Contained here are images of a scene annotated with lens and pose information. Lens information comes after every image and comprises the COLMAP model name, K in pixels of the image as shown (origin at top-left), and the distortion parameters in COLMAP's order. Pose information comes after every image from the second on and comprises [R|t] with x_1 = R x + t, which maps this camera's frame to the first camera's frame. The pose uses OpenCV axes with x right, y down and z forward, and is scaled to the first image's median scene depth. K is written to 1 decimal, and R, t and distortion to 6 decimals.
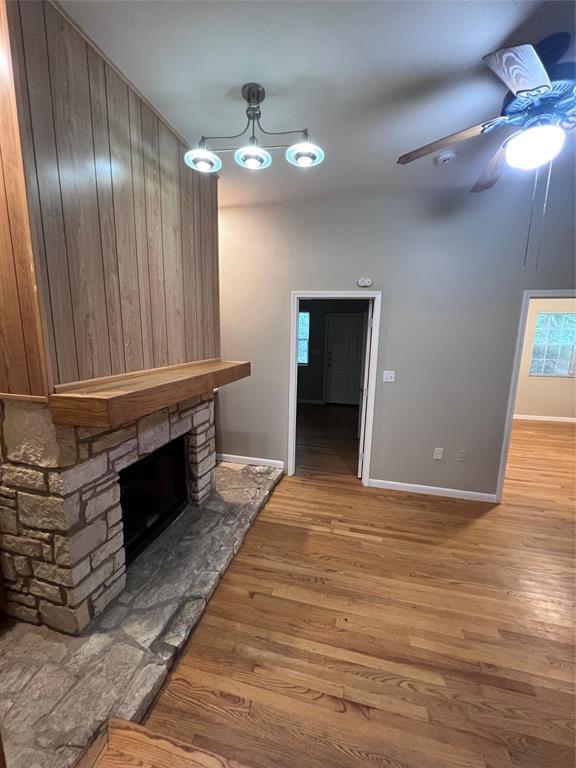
lens RADIAL K [[305.4, 0, 288.8], [0, 305.4, 384.8], [0, 0, 1]] dist [0.000866, 0.000131]
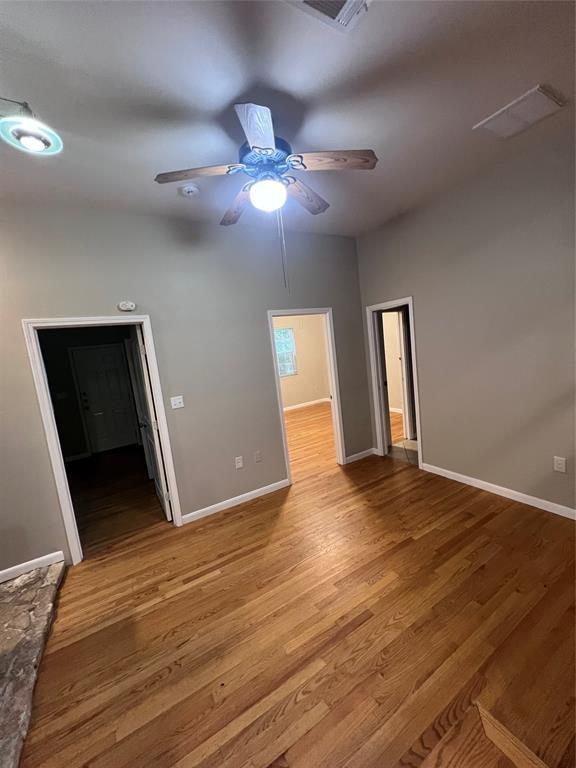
lens RADIAL K [[305.4, 0, 287.3], [0, 305.4, 384.2], [0, 0, 1]] dist [0.000866, 0.000131]
pose [[0.713402, -0.183237, 0.676374, -0.074412], [0.241626, 0.970336, 0.008021, -0.008003], [-0.657780, 0.157708, 0.736514, 0.079979]]
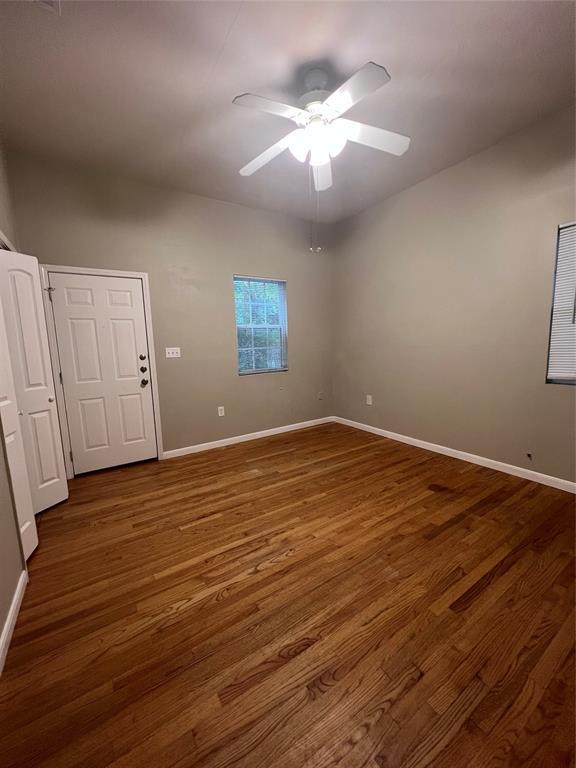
lens RADIAL K [[305.4, 0, 287.3], [0, 305.4, 382.0], [0, 0, 1]] dist [0.000866, 0.000131]
pose [[0.681280, -0.137623, 0.718969, 0.979266], [0.157304, 0.986747, 0.039823, -0.063449], [-0.714921, 0.085966, 0.693900, 1.205623]]
